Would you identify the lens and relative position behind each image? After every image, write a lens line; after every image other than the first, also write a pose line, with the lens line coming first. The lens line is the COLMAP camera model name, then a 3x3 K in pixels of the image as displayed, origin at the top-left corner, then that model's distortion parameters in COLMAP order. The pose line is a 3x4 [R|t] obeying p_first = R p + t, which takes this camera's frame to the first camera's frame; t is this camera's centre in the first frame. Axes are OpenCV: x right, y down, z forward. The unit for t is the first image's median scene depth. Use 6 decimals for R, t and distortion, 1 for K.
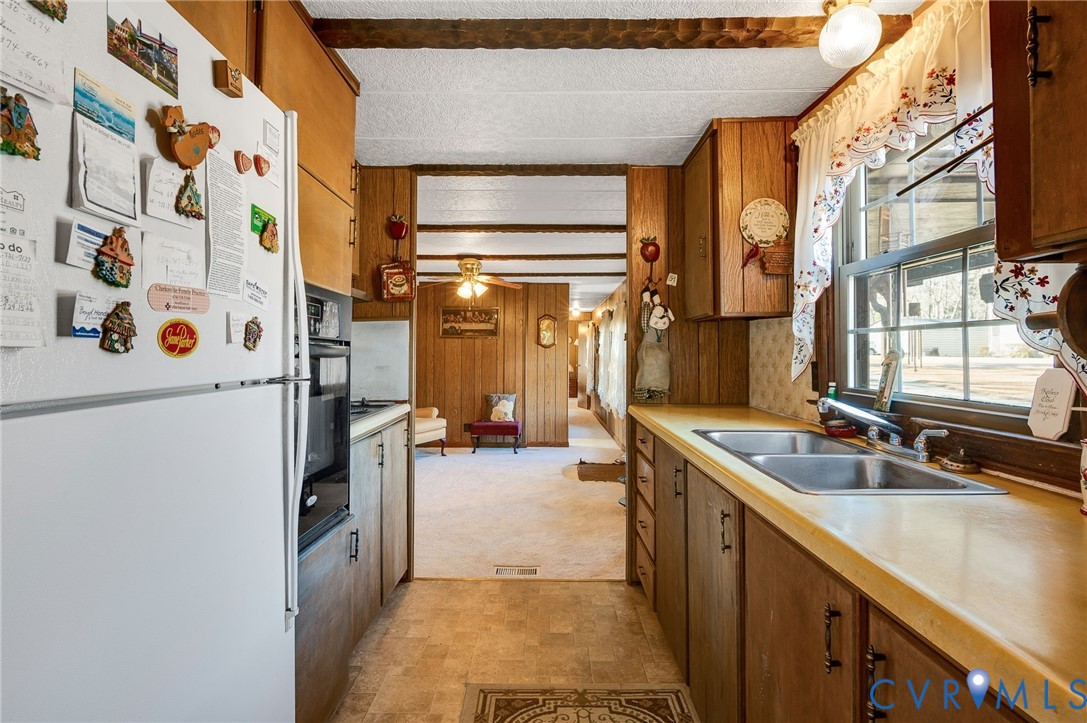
lens RADIAL K [[538.7, 0, 543.5], [0, 538.7, 355.4], [0, 0, 1]] dist [-0.002746, 0.000728]
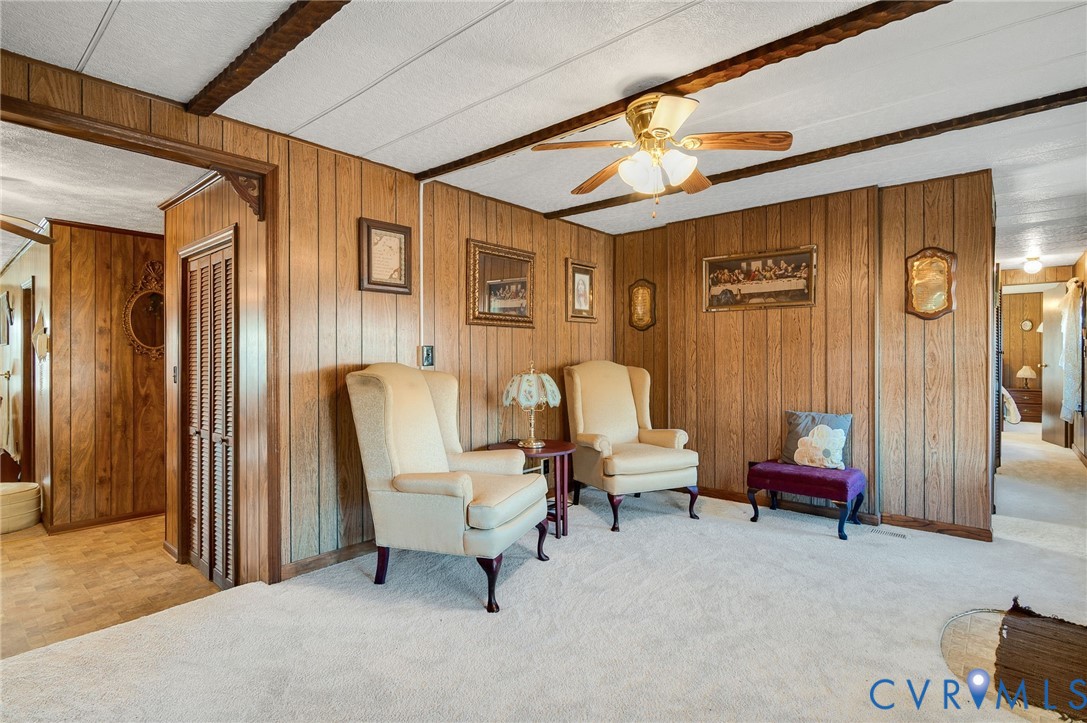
lens RADIAL K [[538.7, 0, 541.9], [0, 538.7, 362.3], [0, 0, 1]] dist [-0.002746, 0.000728]
pose [[0.764031, -0.000843, -0.645179, 0.050743], [0.003075, 0.999993, 0.002335, 0.021246], [0.645173, -0.003768, 0.764028, 0.431971]]
